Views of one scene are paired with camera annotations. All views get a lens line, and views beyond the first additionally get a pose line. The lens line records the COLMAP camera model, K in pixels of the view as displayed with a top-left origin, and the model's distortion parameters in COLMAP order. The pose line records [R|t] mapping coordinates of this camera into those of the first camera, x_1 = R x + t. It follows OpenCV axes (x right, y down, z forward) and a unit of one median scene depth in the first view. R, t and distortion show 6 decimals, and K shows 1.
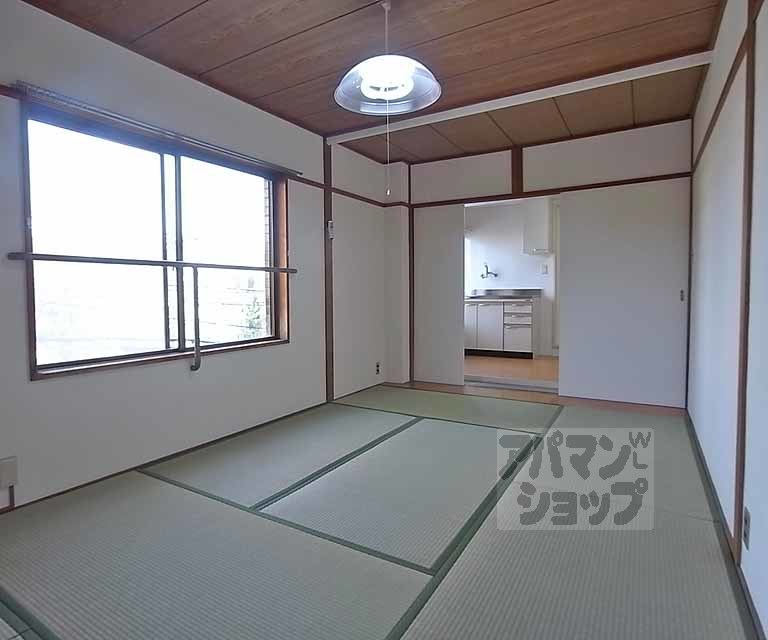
lens RADIAL K [[450.1, 0, 370.8], [0, 450.1, 319.1], [0, 0, 1]] dist [-0.026637, 0.002601]
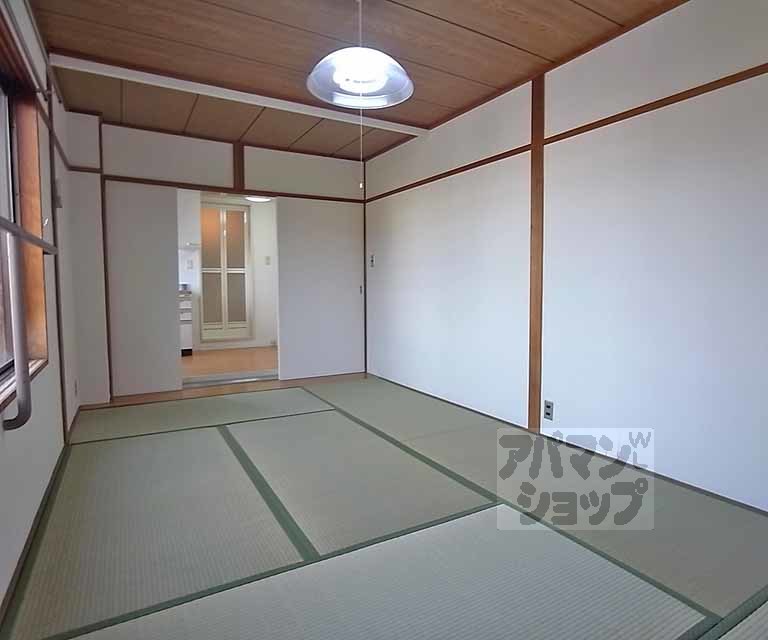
lens RADIAL K [[450.1, 0, 370.8], [0, 450.1, 319.1], [0, 0, 1]] dist [-0.026637, 0.002601]
pose [[0.488965, -0.052295, 0.870735, -0.434371], [0.045753, 0.998365, 0.034267, -0.008591], [-0.871103, 0.023083, 0.490558, 0.255959]]
